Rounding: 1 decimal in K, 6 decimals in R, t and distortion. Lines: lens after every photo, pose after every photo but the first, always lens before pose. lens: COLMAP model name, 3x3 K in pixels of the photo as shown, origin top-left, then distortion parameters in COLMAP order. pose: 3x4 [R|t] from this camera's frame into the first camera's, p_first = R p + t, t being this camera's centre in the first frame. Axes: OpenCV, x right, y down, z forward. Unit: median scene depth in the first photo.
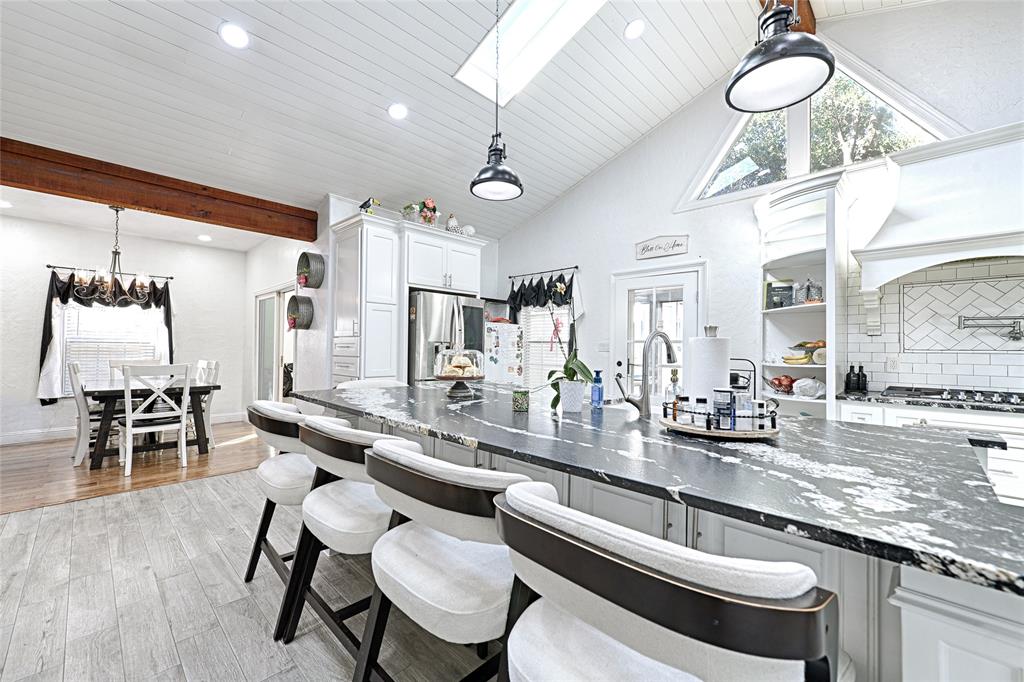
lens RADIAL K [[411.9, 0, 512.0], [0, 411.9, 341.0], [0, 0, 1]] dist [0.000415, -0.000061]
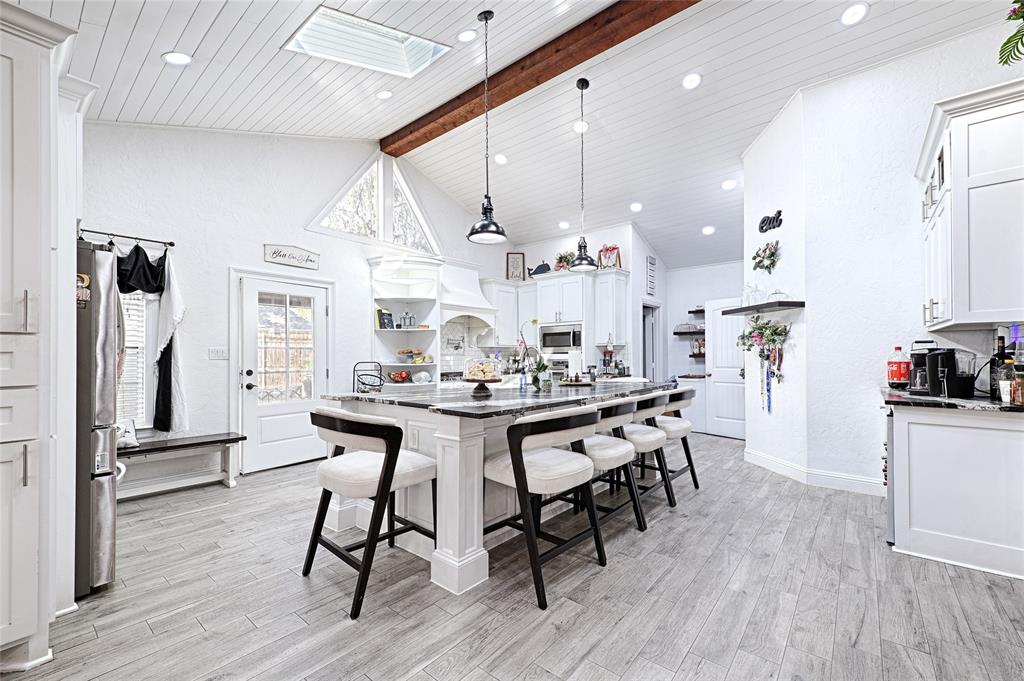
lens RADIAL K [[424.8, 0, 513.9], [0, 424.8, 351.3], [0, 0, 1]] dist [-0.000658, -0.000064]
pose [[-0.080164, -0.001958, 0.996780, -0.800170], [-0.015218, 0.999884, 0.000740, -0.001526], [-0.996666, -0.015109, -0.080185, 0.576522]]
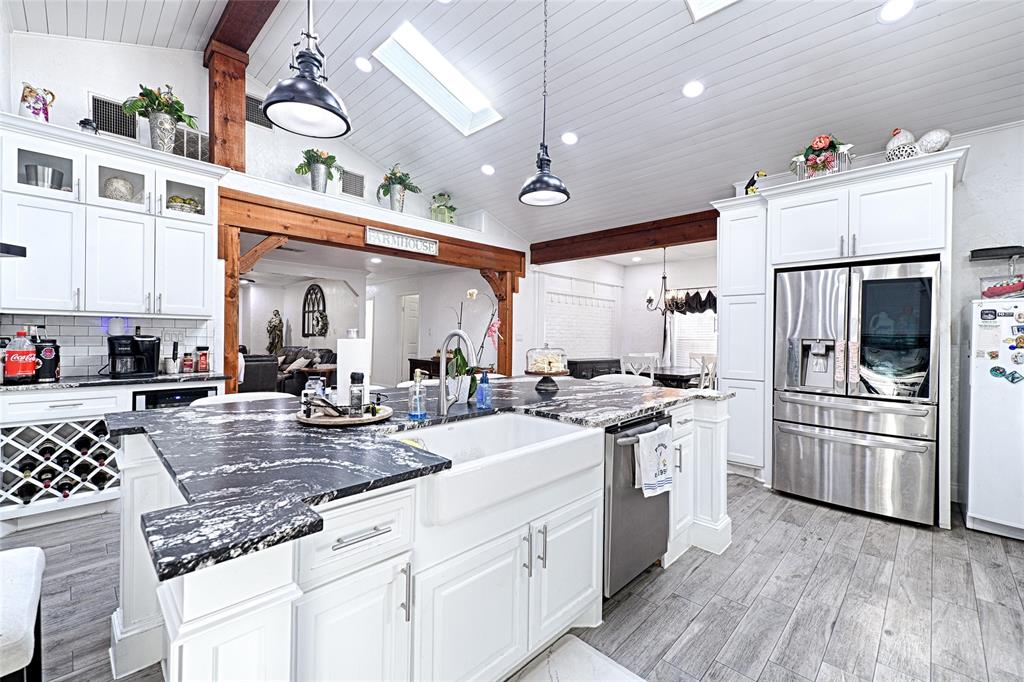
lens RADIAL K [[436.4, 0, 505.1], [0, 436.4, 336.3], [0, 0, 1]] dist [0.000120, 0.000213]
pose [[-0.008479, -0.010459, -0.999909, 0.607617], [0.011042, 0.999883, -0.010553, -0.001091], [0.999903, -0.011130, -0.008362, 0.513036]]
